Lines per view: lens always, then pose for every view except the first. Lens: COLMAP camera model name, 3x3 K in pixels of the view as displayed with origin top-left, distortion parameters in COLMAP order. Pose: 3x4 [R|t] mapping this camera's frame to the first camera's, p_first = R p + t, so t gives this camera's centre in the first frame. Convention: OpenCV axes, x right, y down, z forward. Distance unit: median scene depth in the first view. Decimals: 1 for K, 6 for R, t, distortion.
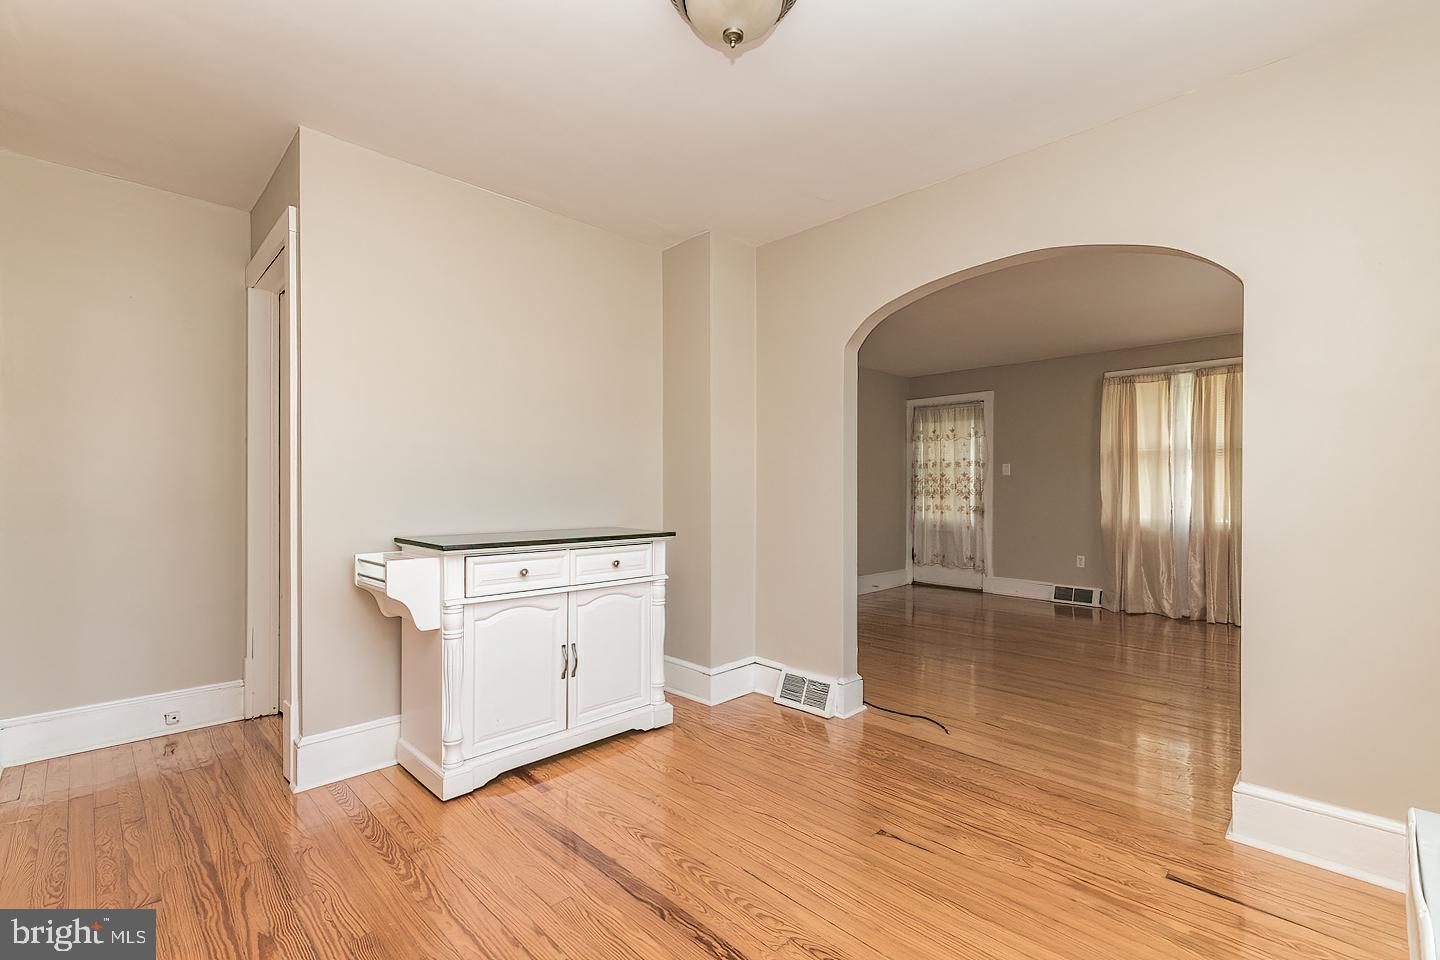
lens RADIAL K [[649.3, 0, 714.2], [0, 649.3, 485.6], [0, 0, 1]] dist [0.000164, -0.000080]
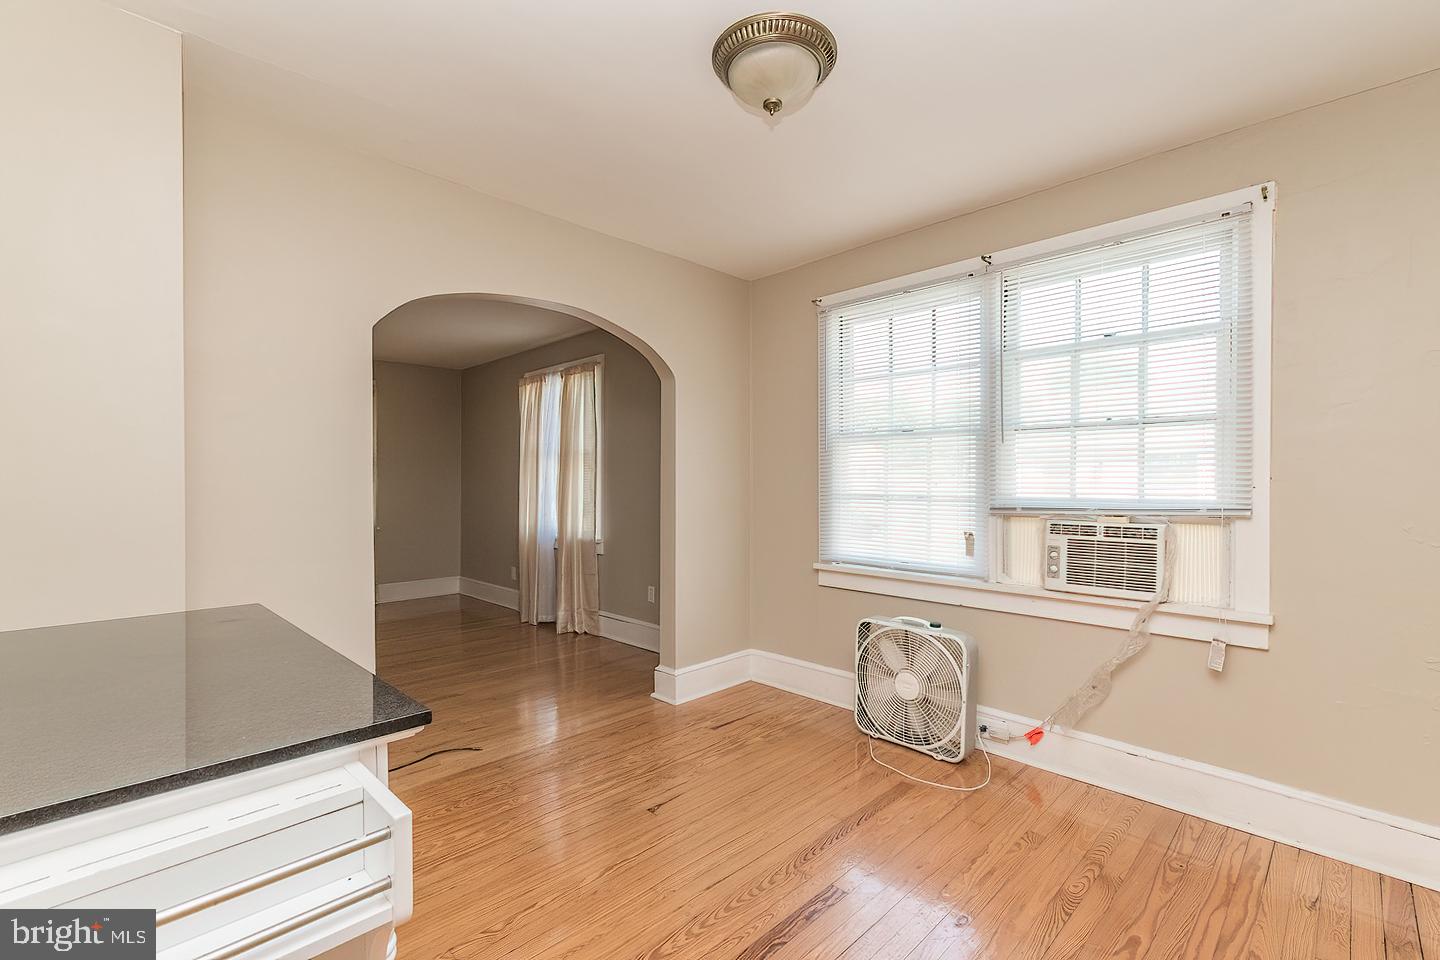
lens RADIAL K [[634.0, 0, 716.6], [0, 634.0, 488.0], [0, 0, 1]] dist [0.000496, -0.000161]
pose [[-0.013691, -0.013372, 0.999817, -0.817878], [0.001153, 0.999910, 0.013390, -0.045451], [-0.999906, 0.001336, -0.013674, 0.864707]]
